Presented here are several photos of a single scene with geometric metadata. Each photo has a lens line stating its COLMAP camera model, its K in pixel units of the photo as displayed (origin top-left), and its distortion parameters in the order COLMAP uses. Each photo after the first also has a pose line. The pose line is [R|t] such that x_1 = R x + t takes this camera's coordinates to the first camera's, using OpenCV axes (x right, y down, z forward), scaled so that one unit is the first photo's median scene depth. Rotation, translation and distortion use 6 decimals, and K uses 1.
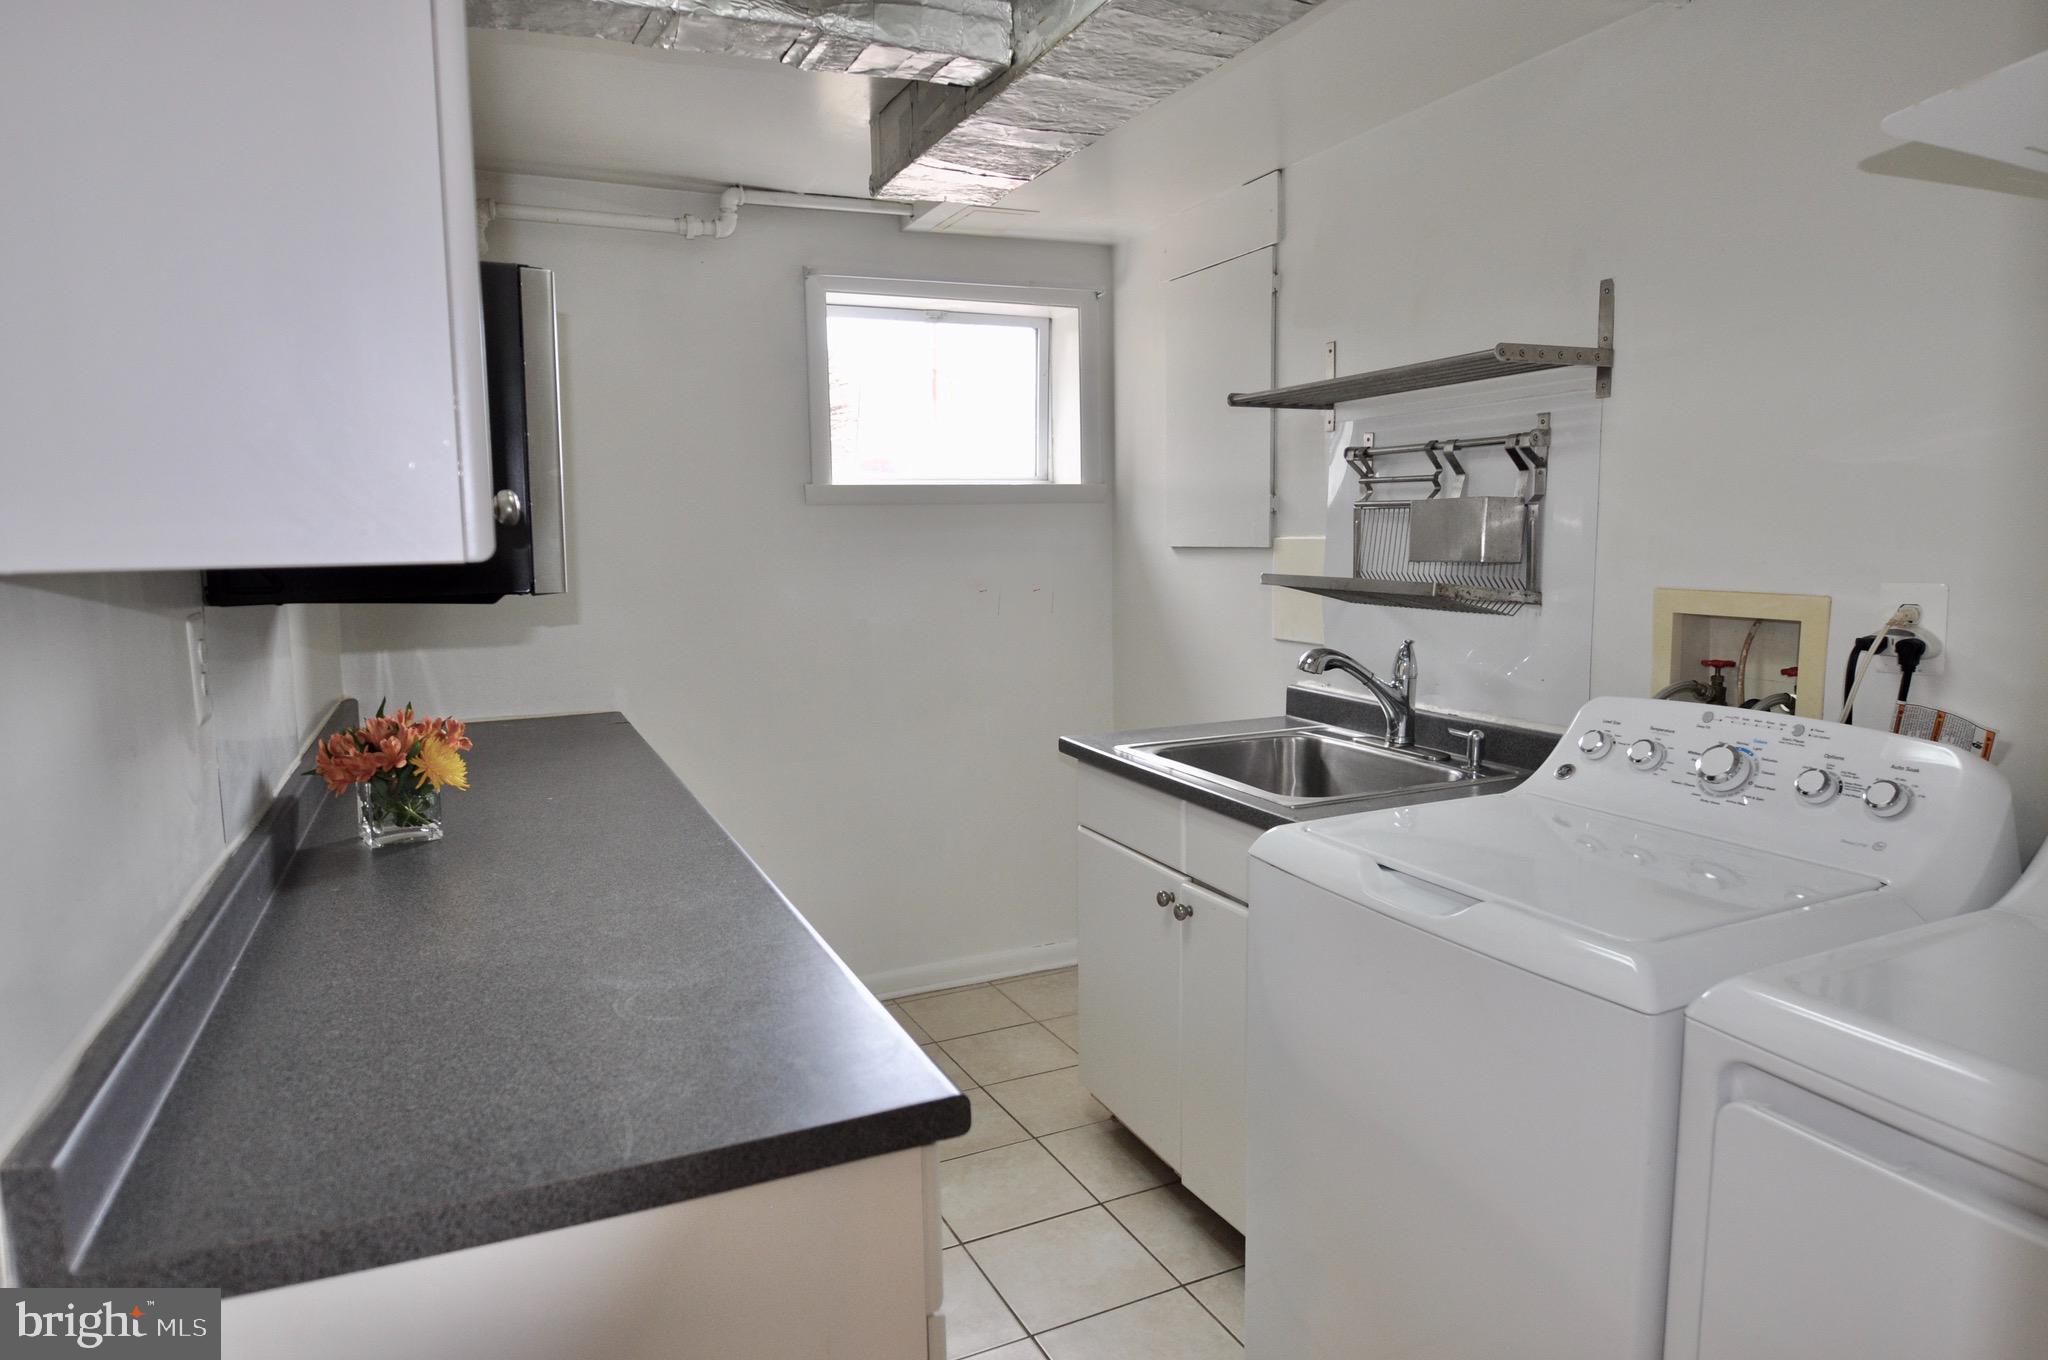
lens RADIAL K [[1229.8, 0, 1051.4], [0, 1229.8, 662.3], [0, 0, 1]] dist [-0.032850, 0.001843]
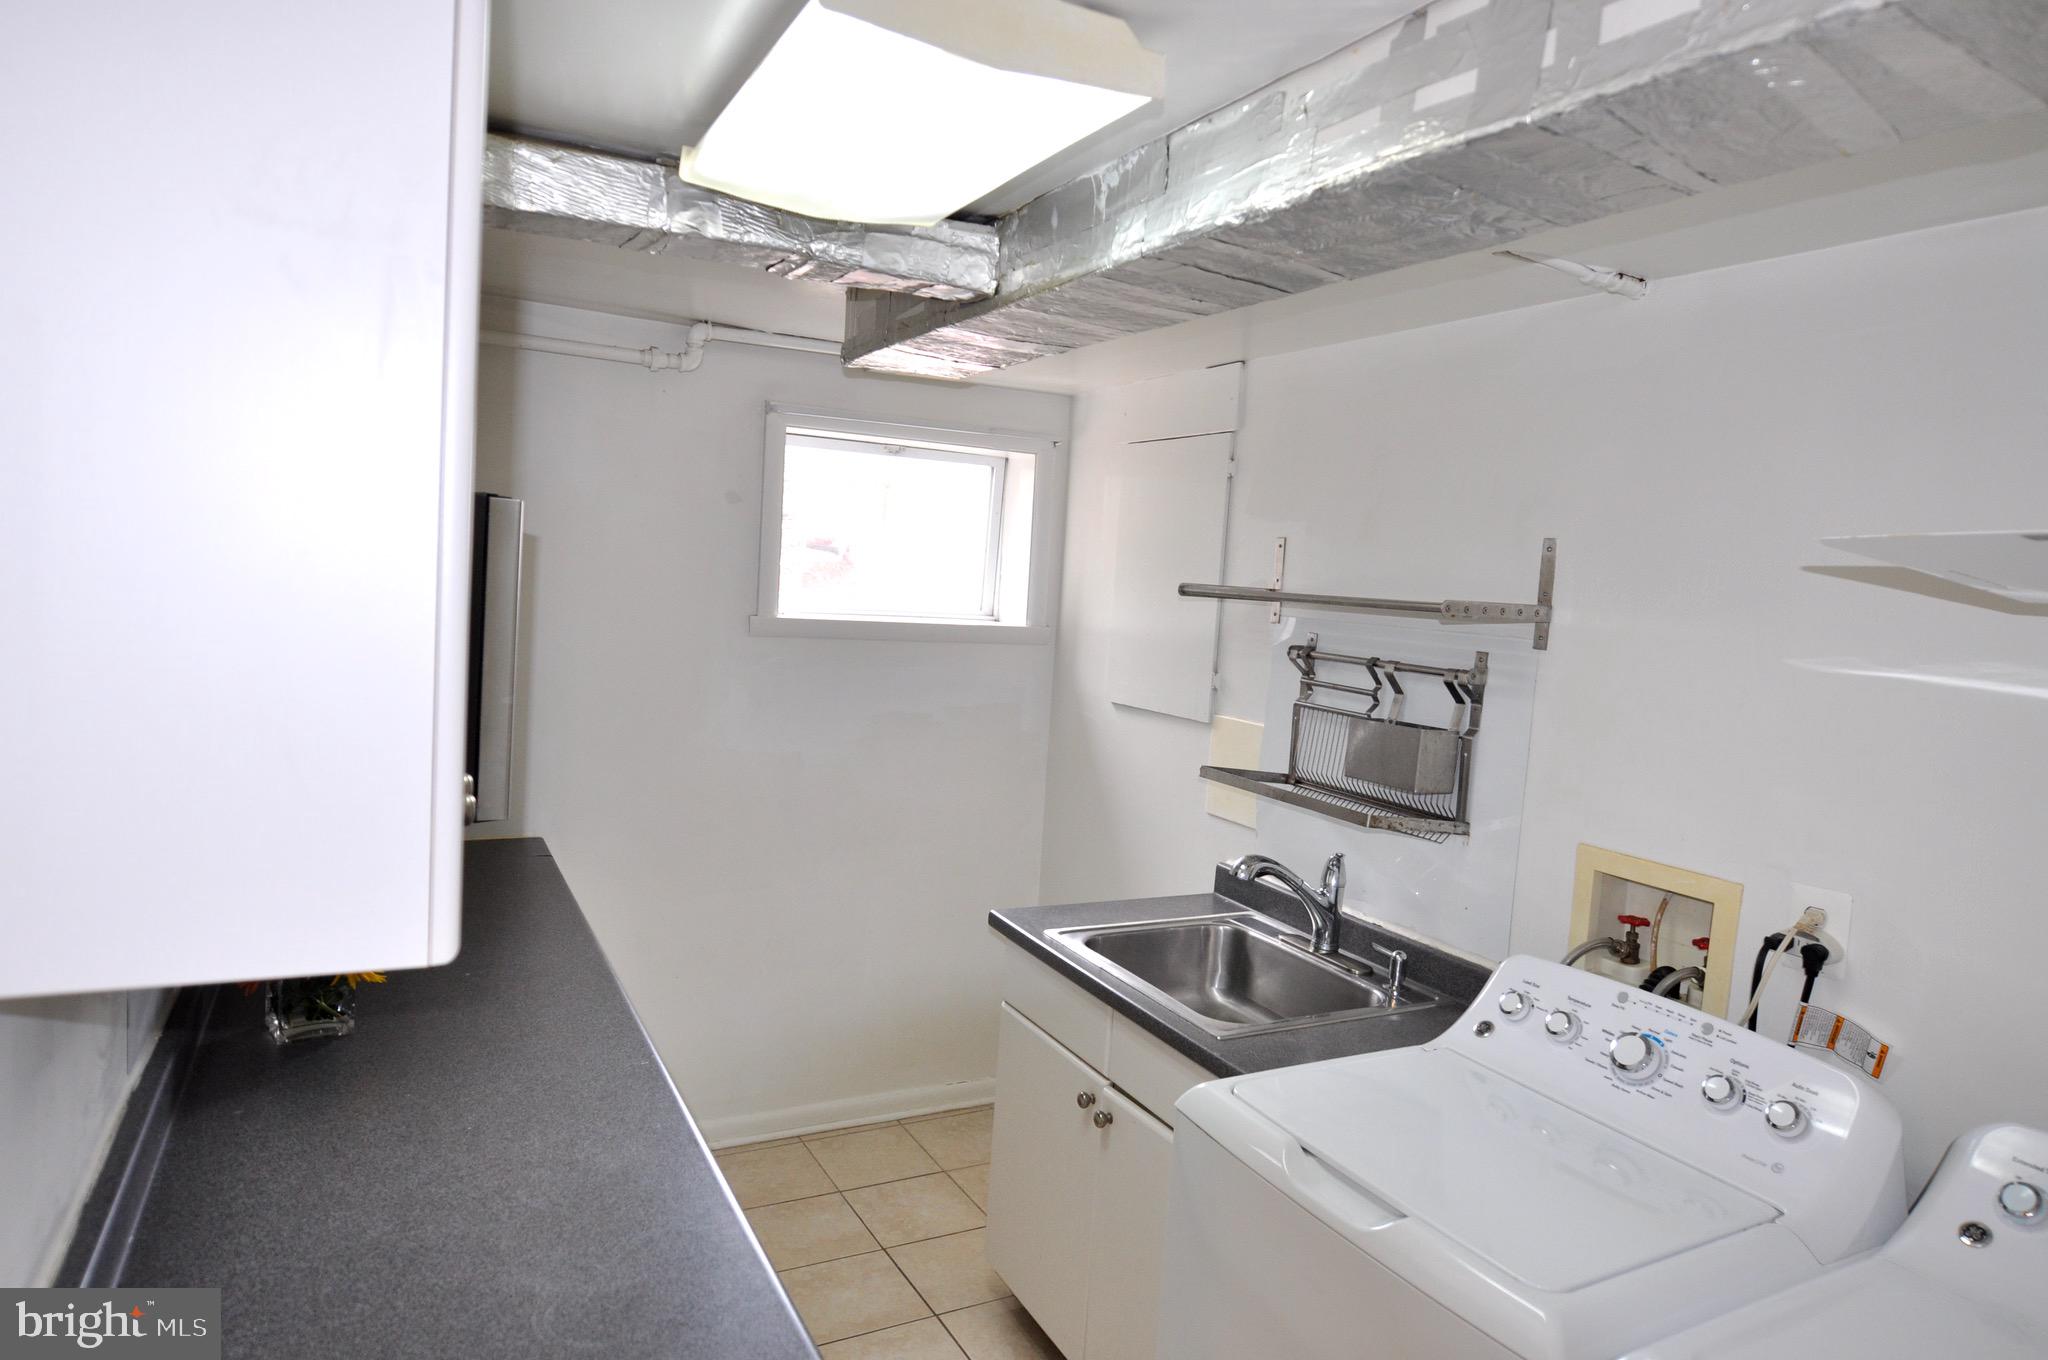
lens RADIAL K [[1229.8, 0, 1057.8], [0, 1229.8, 672.6], [0, 0, 1]] dist [-0.032850, 0.001843]
pose [[0.995390, 0.072226, 0.063101, -0.018792], [-0.069437, 0.996556, -0.045322, -0.112568], [-0.066157, 0.040731, 0.996978, -0.009790]]
